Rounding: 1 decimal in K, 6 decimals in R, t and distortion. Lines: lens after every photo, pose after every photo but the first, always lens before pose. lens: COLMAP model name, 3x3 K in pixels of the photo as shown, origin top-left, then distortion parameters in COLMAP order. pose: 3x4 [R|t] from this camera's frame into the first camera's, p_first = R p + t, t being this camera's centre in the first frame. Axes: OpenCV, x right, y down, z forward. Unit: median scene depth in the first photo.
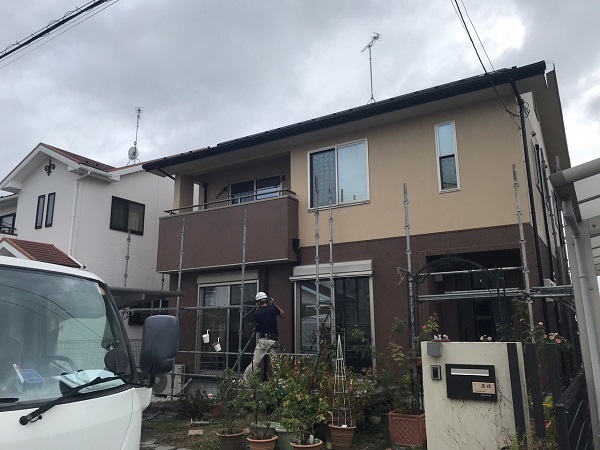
lens RADIAL K [[479.5, 0, 300.0], [0, 479.5, 225.0], [0, 0, 1]] dist [-0.002475, -0.001582]
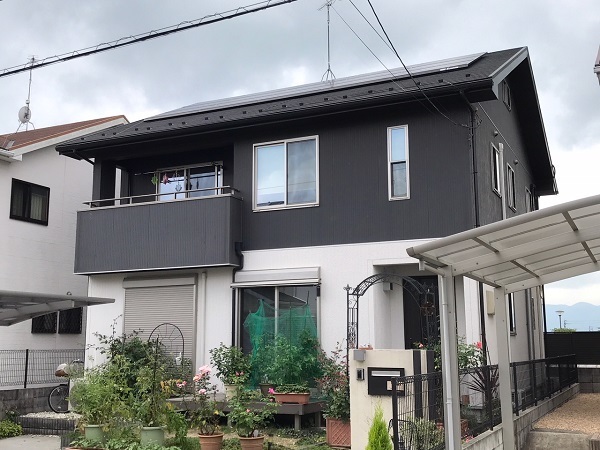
lens RADIAL K [[706.3, 0, 300.0], [0, 706.3, 225.0], [0, 0, 1]] dist [0.139682, -0.696685]
pose [[0.994688, 0.020559, 0.100858, -0.023398], [-0.025887, 0.998322, 0.051796, -0.063396], [-0.099624, -0.054132, 0.993552, -0.298277]]
